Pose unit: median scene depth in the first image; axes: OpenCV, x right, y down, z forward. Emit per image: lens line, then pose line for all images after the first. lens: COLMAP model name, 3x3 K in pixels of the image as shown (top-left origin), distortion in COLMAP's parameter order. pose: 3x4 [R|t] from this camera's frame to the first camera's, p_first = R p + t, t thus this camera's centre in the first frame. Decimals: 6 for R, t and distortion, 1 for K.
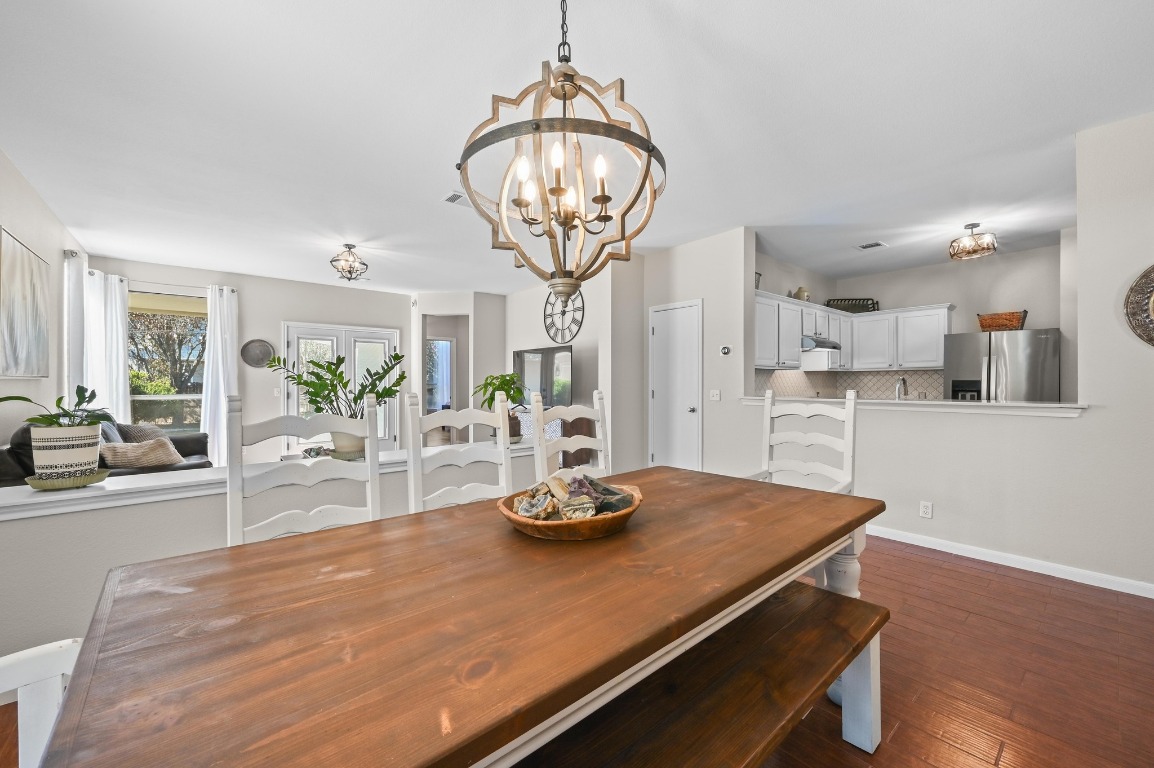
lens RADIAL K [[451.6, 0, 578.7], [0, 451.6, 382.2], [0, 0, 1]] dist [-0.014076, -0.003018]
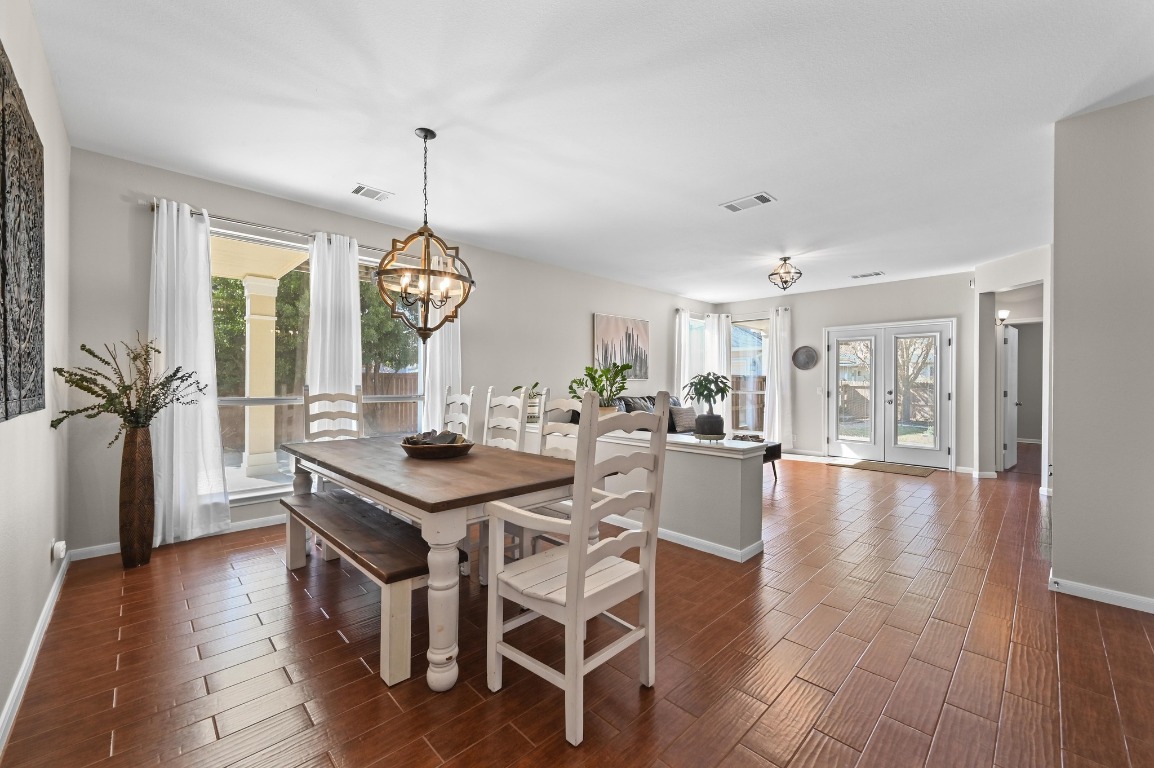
lens RADIAL K [[451.6, 0, 575.3], [0, 451.6, 382.7], [0, 0, 1]] dist [-0.014076, -0.003018]
pose [[0.056373, -0.000197, -0.998410, 0.516498], [-0.002635, 0.999996, -0.000346, 0.003550], [0.998406, 0.002650, 0.056372, 0.384855]]
